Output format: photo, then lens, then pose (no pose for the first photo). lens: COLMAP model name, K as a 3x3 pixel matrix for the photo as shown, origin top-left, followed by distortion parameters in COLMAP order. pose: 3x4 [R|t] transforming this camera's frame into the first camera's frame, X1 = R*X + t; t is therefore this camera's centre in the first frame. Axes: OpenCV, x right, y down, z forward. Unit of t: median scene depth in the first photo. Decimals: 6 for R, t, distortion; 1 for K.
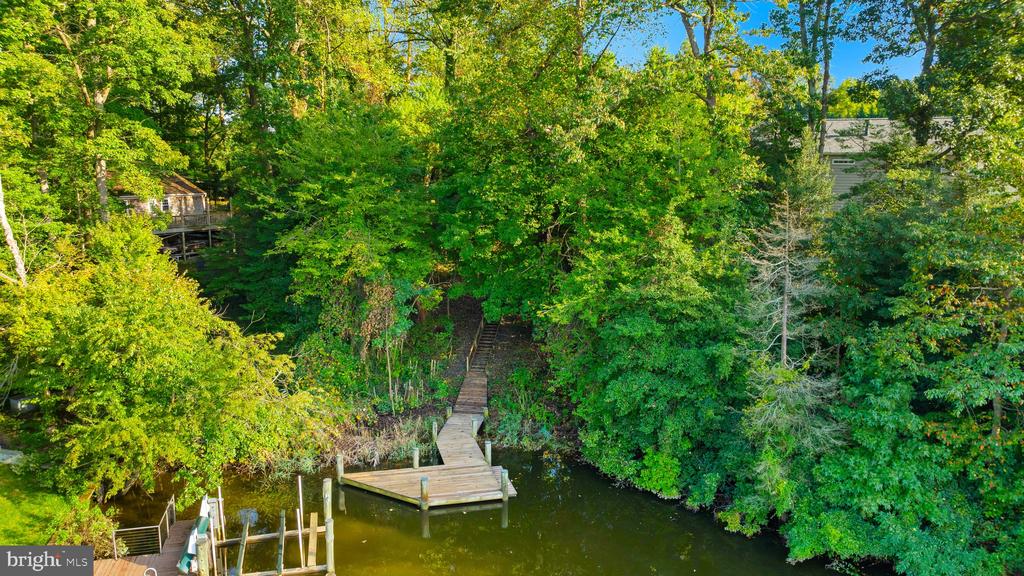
lens RADIAL K [[730.2, 0, 514.0], [0, 730.2, 286.7], [0, 0, 1]] dist [-0.026340, 0.027001]
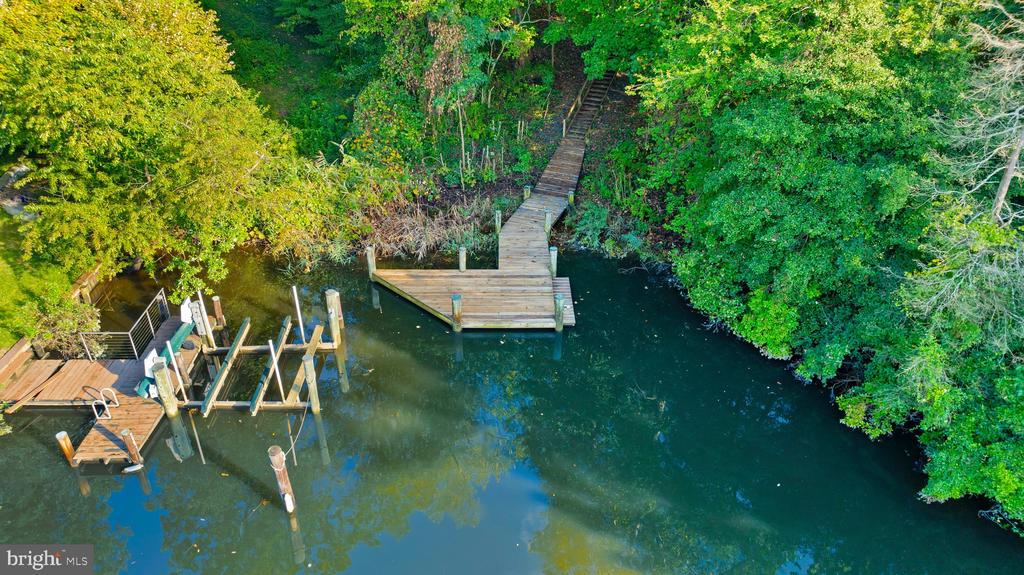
lens RADIAL K [[730.2, 0, 506.6], [0, 730.2, 289.5], [0, 0, 1]] dist [-0.026340, 0.027001]
pose [[0.973184, 0.121130, -0.195553, 0.082538], [-0.040186, 0.926577, 0.373952, -0.043102], [0.226492, -0.356065, 0.906598, 0.282110]]
